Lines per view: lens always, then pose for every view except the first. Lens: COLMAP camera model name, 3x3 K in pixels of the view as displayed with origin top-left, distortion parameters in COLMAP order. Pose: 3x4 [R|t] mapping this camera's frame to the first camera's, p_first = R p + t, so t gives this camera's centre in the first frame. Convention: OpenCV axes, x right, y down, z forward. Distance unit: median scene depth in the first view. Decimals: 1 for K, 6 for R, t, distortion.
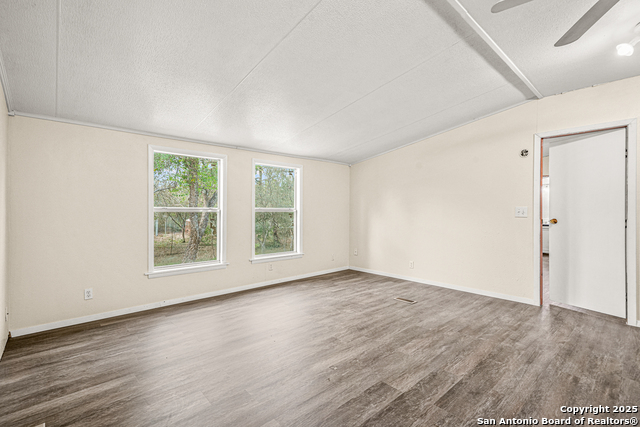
lens RADIAL K [[291.2, 0, 321.1], [0, 291.2, 214.8], [0, 0, 1]] dist [0.009456, 0.000277]
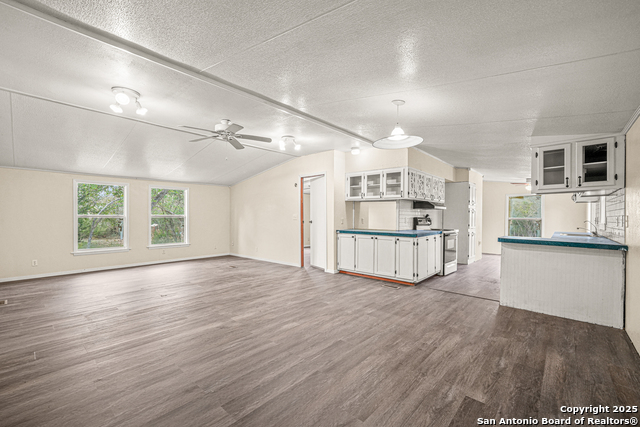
lens RADIAL K [[270.7, 0, 318.9], [0, 270.7, 218.6], [0, 0, 1]] dist [0.000932, 0.000463]
pose [[0.995439, -0.003830, 0.095323, 0.732938], [0.004231, 0.999983, -0.003999, 0.009446], [-0.095307, 0.004384, 0.995438, -0.772903]]
